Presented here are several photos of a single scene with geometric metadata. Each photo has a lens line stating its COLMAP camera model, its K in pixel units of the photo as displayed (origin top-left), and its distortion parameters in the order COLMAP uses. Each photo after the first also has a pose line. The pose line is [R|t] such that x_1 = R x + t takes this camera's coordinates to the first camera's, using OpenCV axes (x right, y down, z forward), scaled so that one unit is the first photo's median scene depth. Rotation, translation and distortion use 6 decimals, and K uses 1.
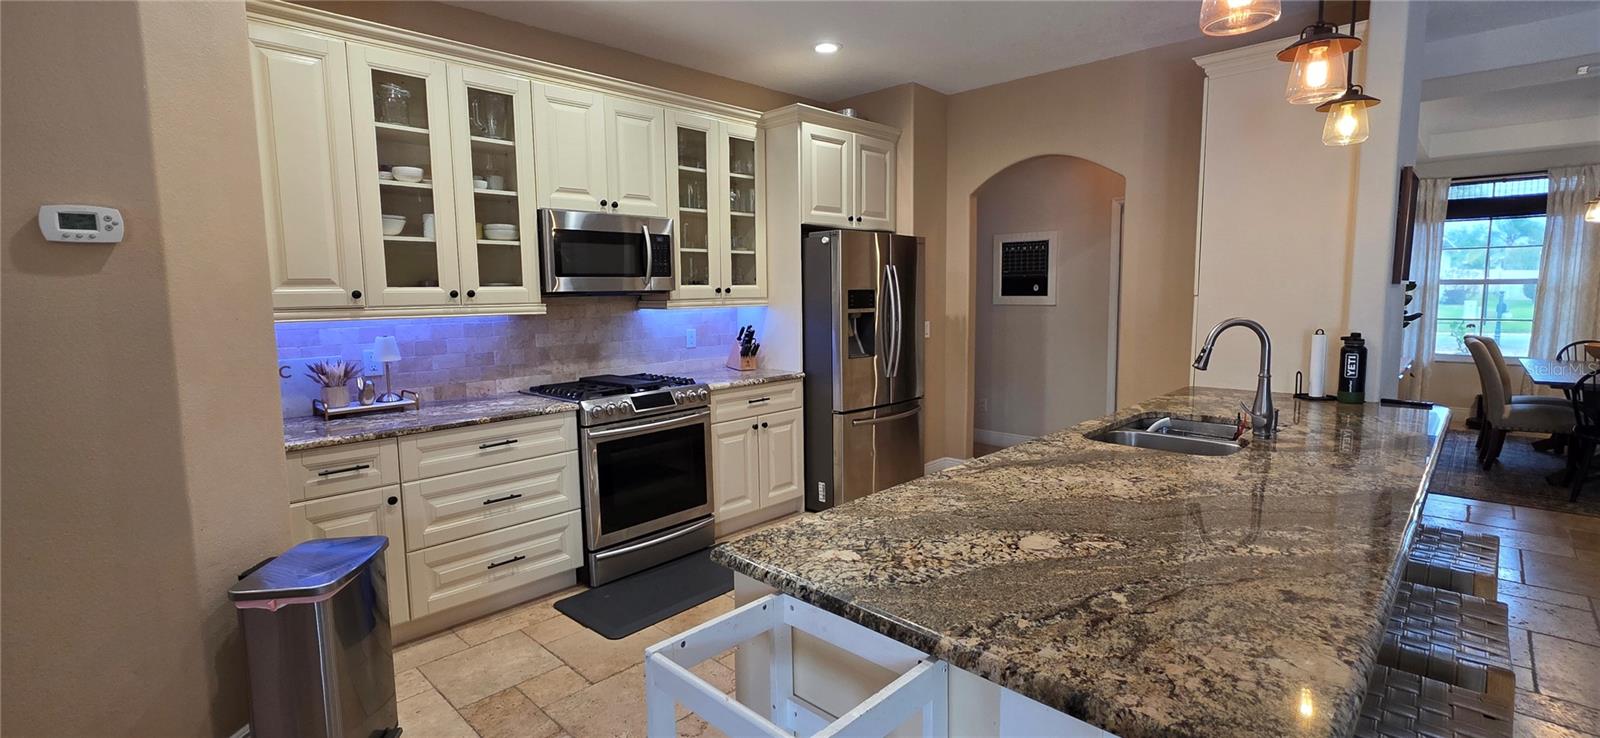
lens RADIAL K [[703.2, 0, 792.6], [0, 703.2, 356.6], [0, 0, 1]] dist [0.018225, 0.000337]
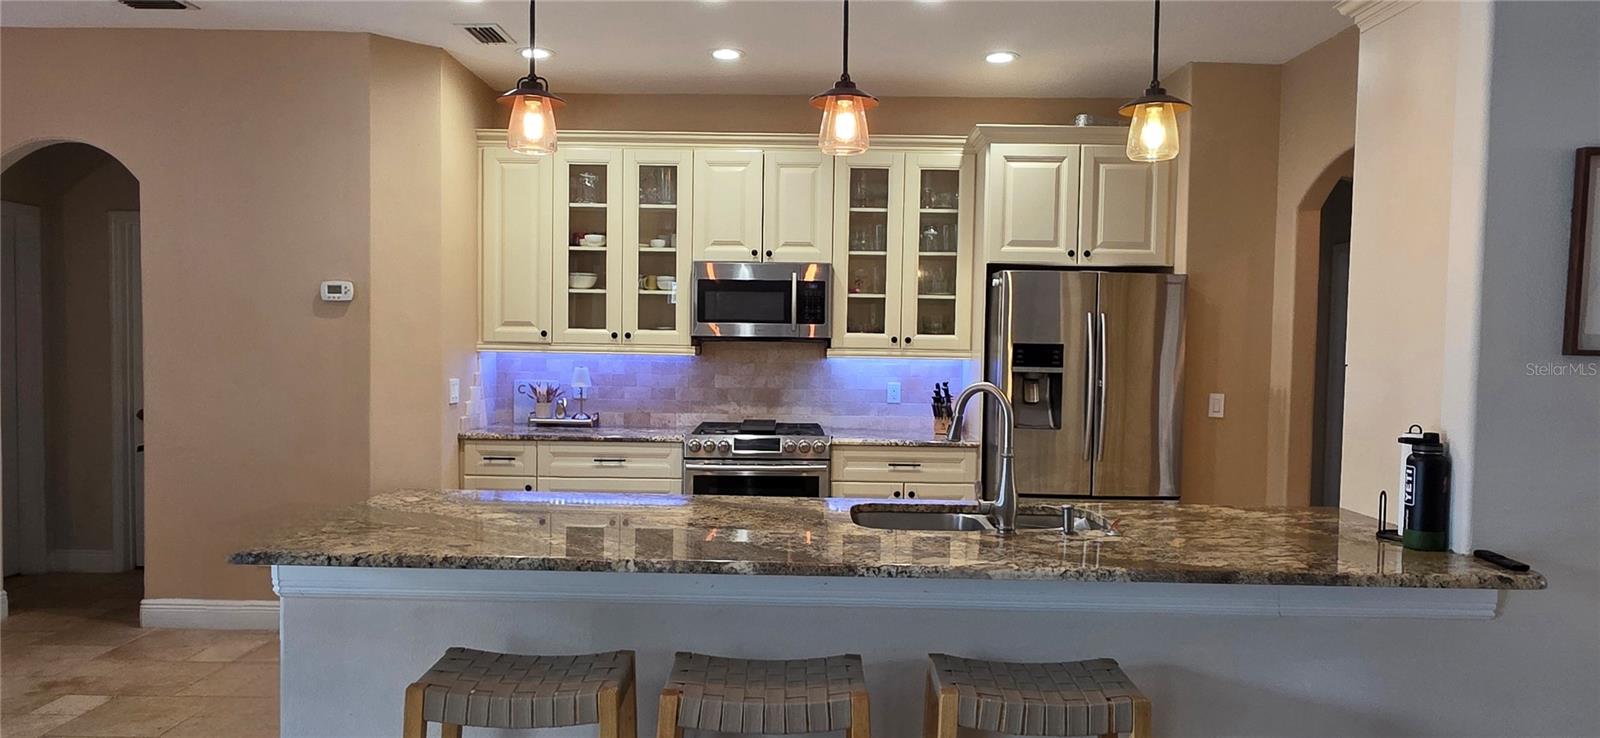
lens RADIAL K [[1031.4, 0, 803.1], [0, 1031.4, 386.1], [0, 0, 1]] dist [0.023558, 0.001207]
pose [[0.694349, 0.058036, -0.717294, 0.884703], [-0.094499, 0.995465, -0.010933, -0.011021], [0.713407, 0.075375, 0.696684, -0.000313]]
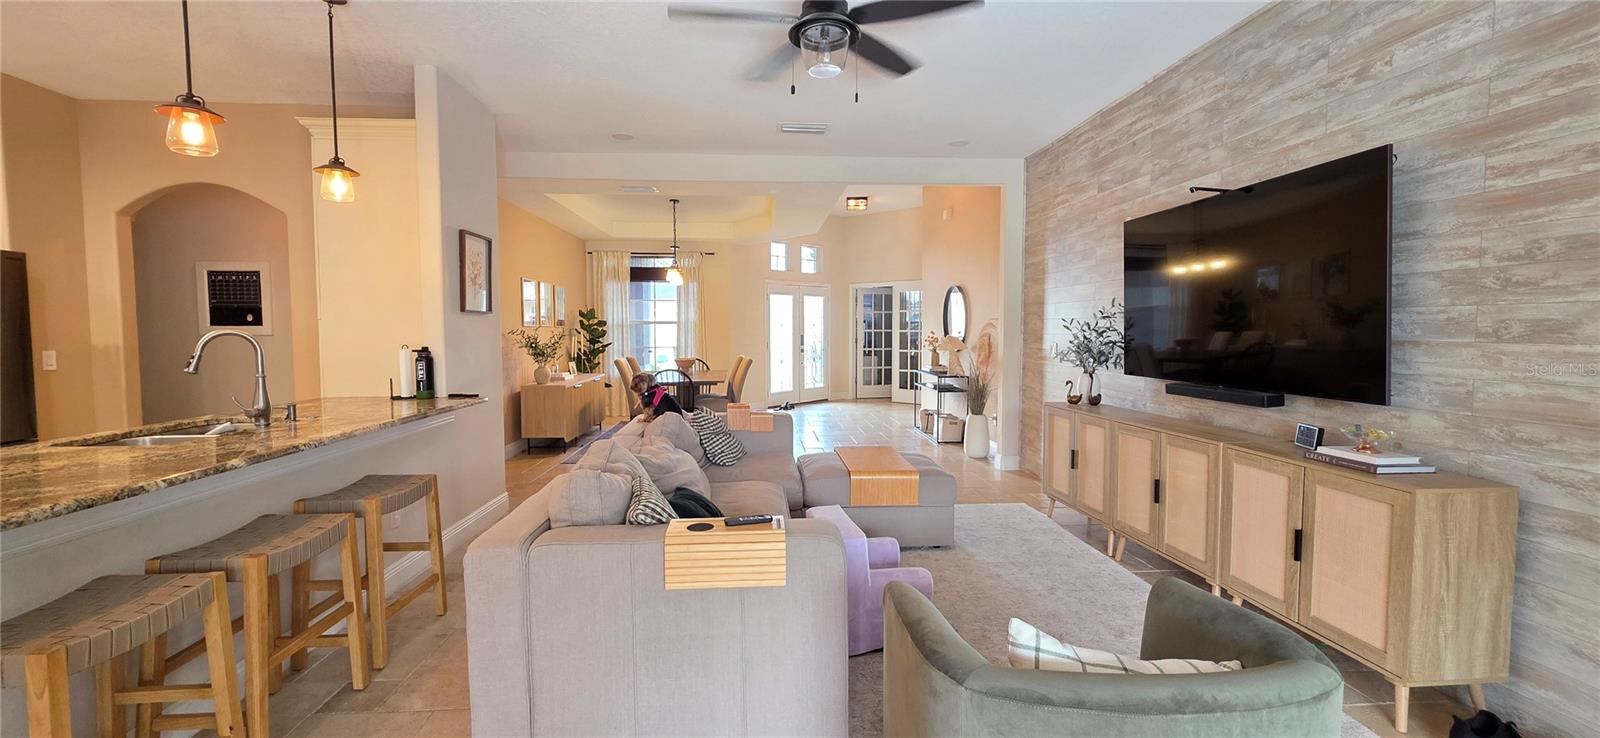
lens RADIAL K [[642.5, 0, 804.6], [0, 642.5, 363.4], [0, 0, 1]] dist [0.001671, 0.000036]
pose [[0.665732, -0.031105, 0.745542, 0.302421], [0.067924, 0.997509, -0.019036, 0.059270], [-0.743093, 0.063313, 0.666186, -0.291414]]
